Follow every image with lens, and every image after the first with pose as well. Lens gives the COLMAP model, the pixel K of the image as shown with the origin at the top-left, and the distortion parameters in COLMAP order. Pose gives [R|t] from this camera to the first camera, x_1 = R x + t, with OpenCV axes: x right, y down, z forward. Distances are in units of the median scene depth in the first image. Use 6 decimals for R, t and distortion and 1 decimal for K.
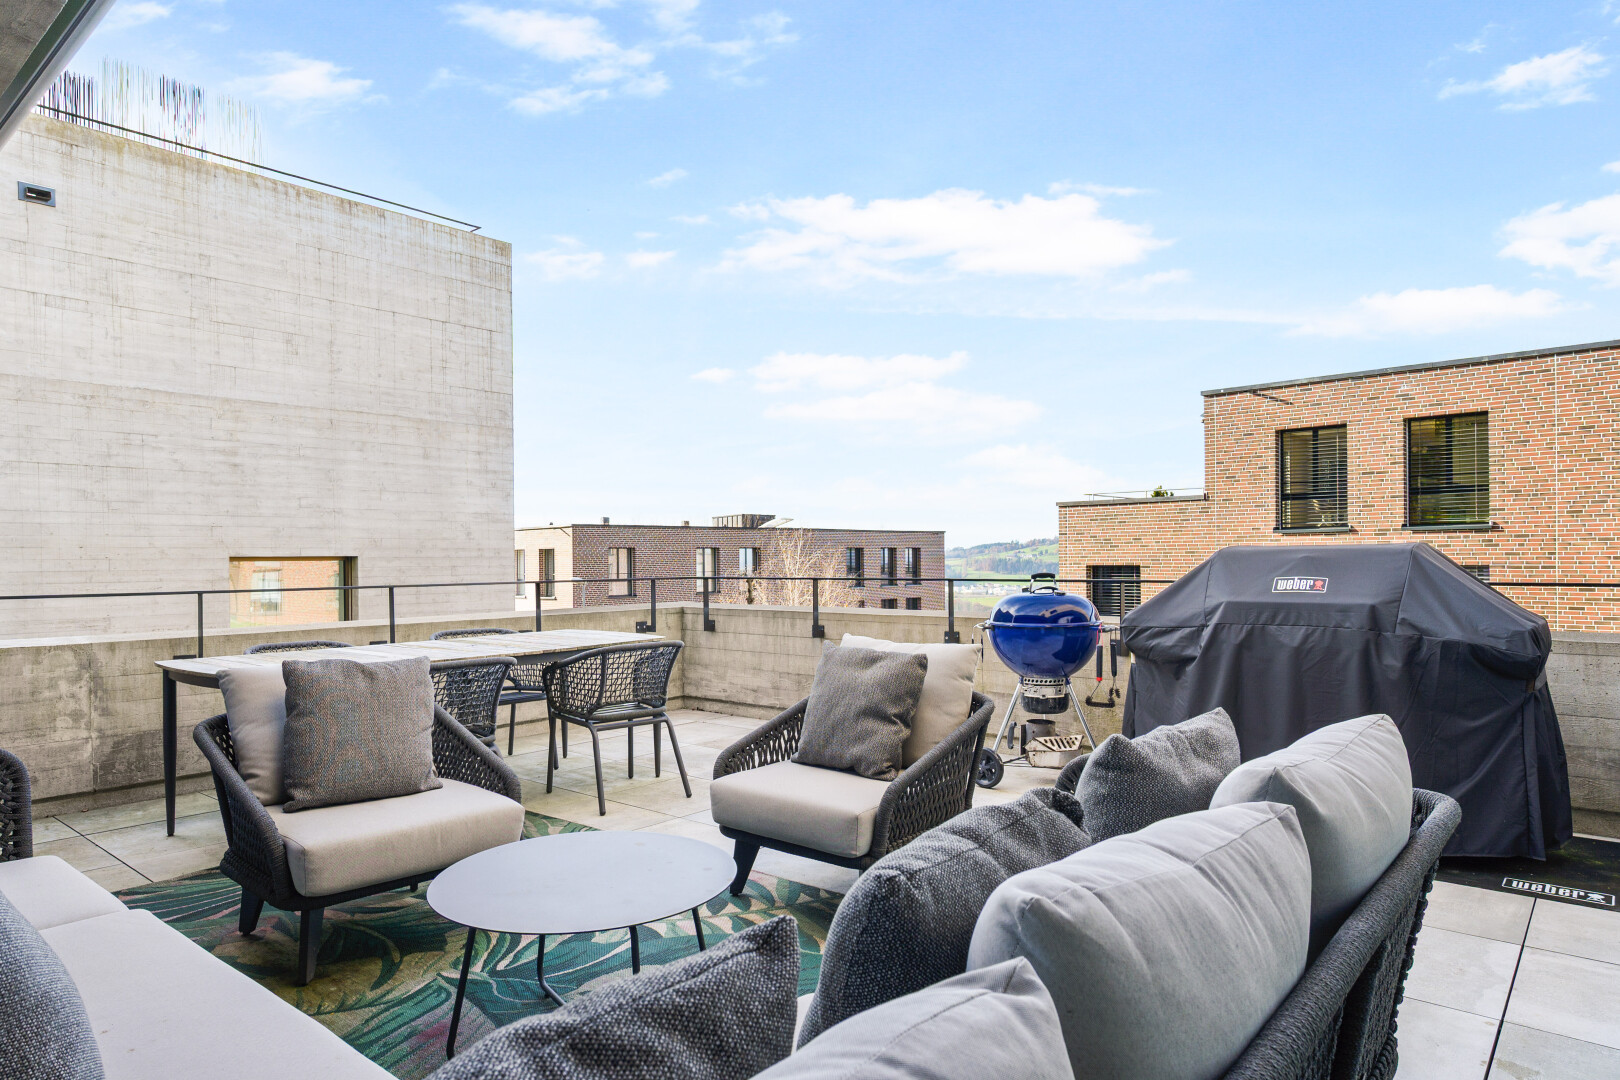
lens RADIAL K [[962.0, 0, 810.0], [0, 962.0, 540.0], [0, 0, 1]] dist [-0.003626, -0.000840]
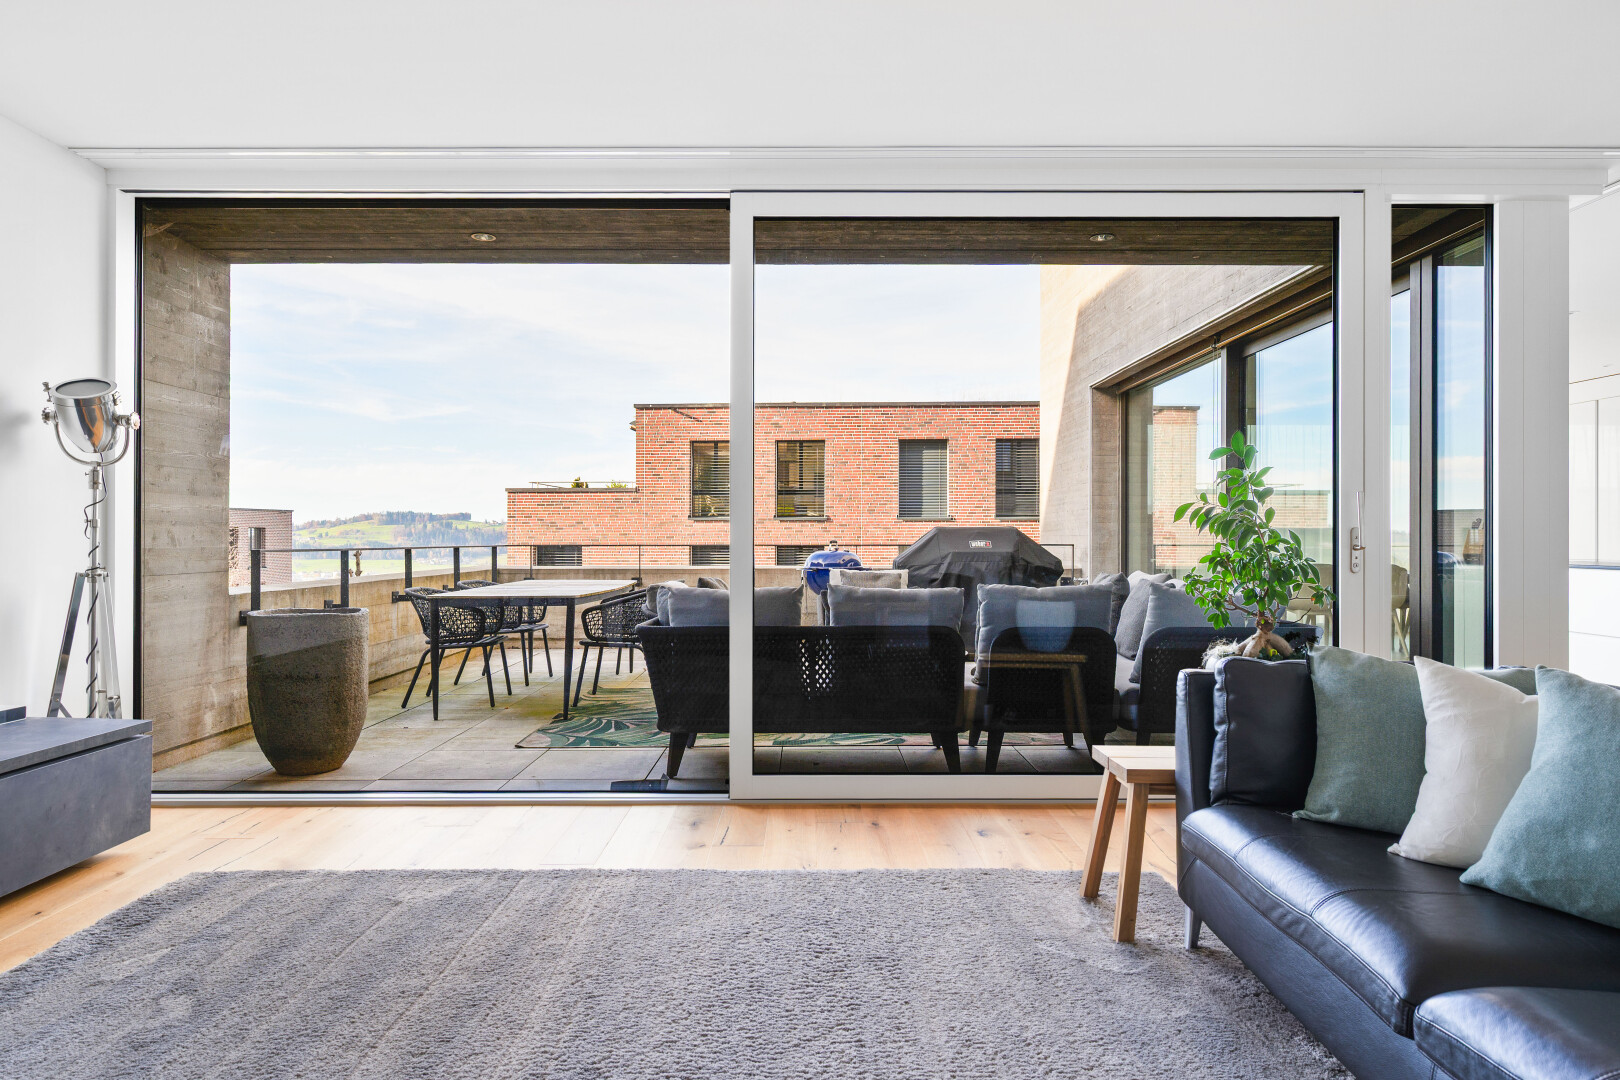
lens RADIAL K [[948.6, 0, 810.0], [0, 948.6, 540.0], [0, 0, 1]] dist [0.000470, 0.000136]
pose [[0.757214, 0.007384, 0.653125, -0.237961], [-0.018344, 0.999782, 0.009964, 0.004199], [-0.652909, -0.019525, 0.757185, -0.081171]]
